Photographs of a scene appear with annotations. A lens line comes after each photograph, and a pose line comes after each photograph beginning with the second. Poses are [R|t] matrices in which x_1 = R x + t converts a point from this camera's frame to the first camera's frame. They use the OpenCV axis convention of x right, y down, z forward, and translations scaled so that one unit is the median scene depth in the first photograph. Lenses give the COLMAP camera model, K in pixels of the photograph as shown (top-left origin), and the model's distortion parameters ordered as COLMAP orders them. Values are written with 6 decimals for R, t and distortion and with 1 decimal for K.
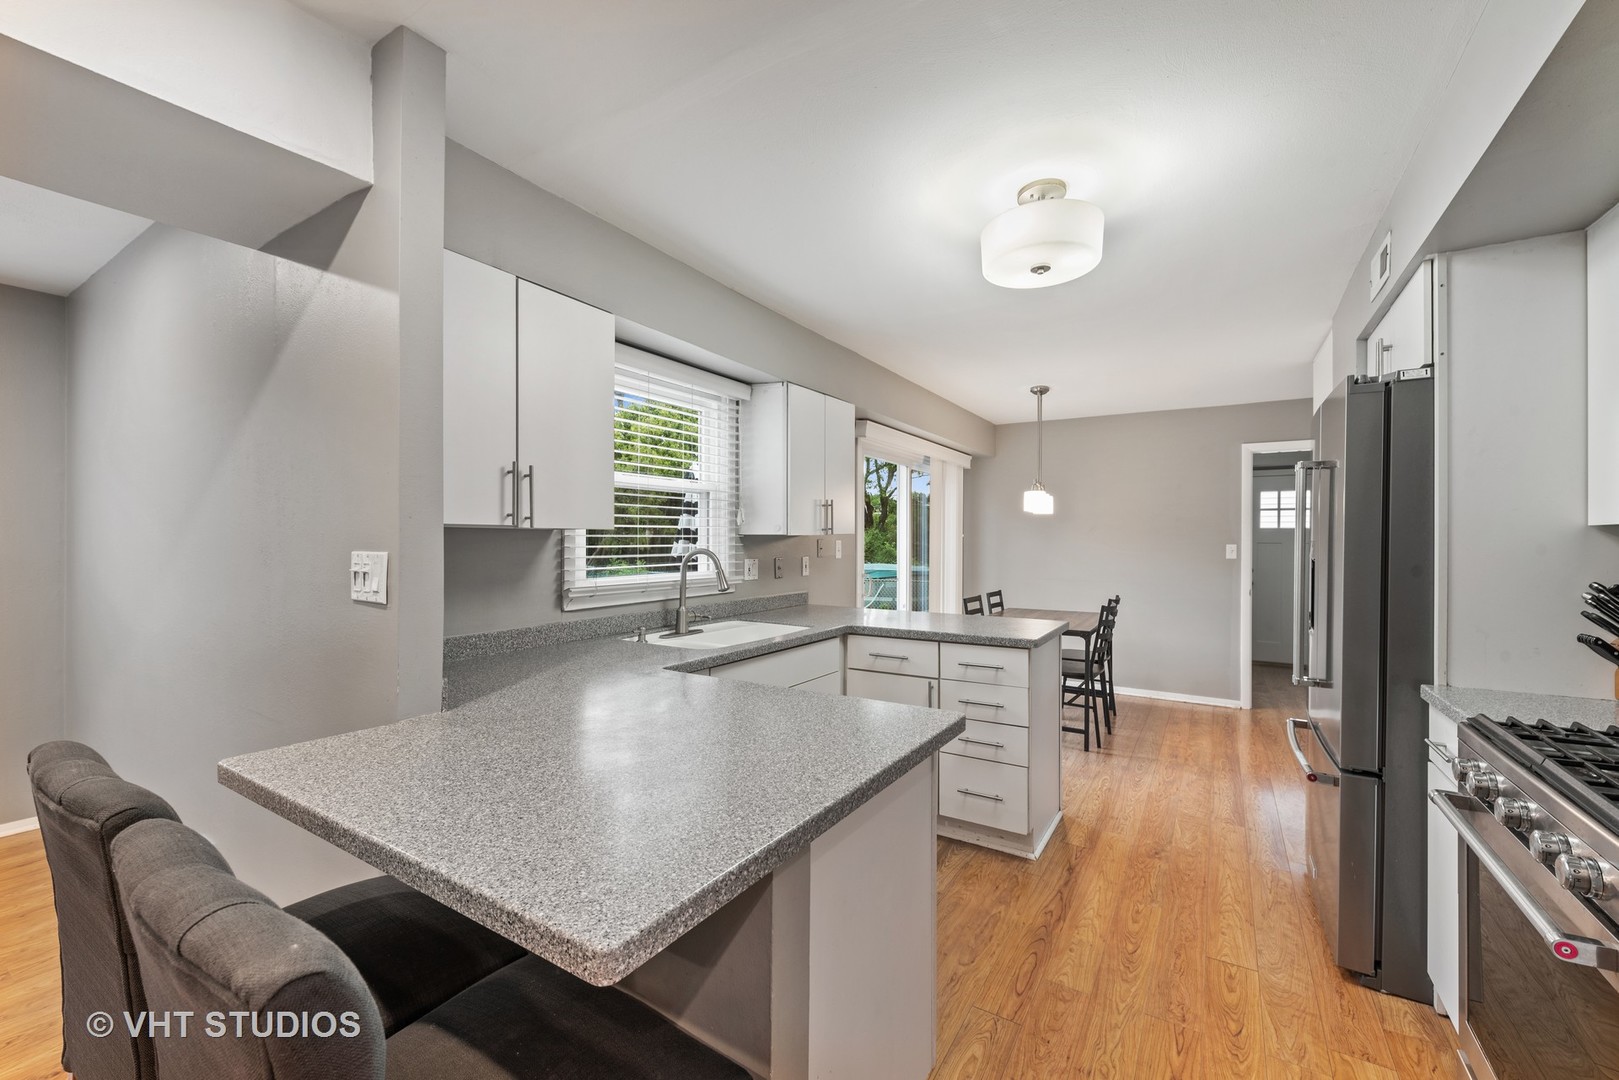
lens RADIAL K [[656.6, 0, 804.4], [0, 656.6, 540.8], [0, 0, 1]] dist [-0.001821, -0.000167]
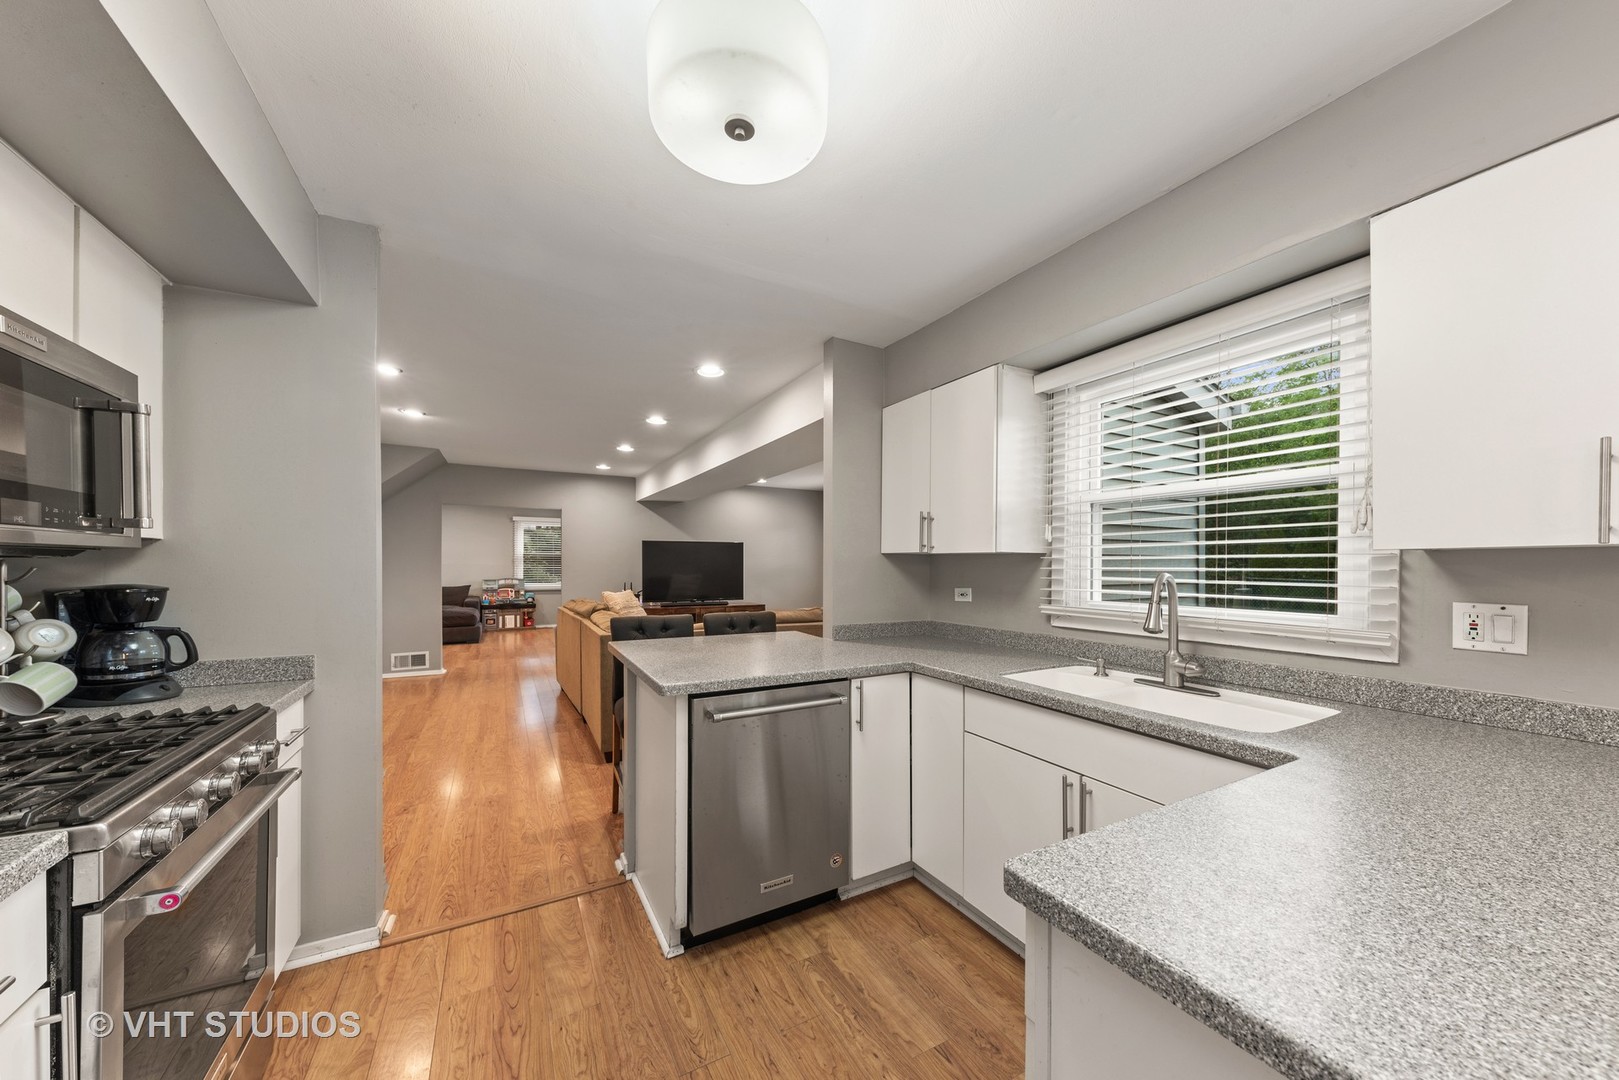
lens RADIAL K [[564.6, 0, 799.7], [0, 564.6, 565.9], [0, 0, 1]] dist [0.011216, -0.000063]
pose [[-0.500257, -0.002413, -0.865874, 0.678494], [-0.008533, 0.999961, 0.002143, 0.007187], [0.865835, 0.008460, -0.500258, 1.105938]]
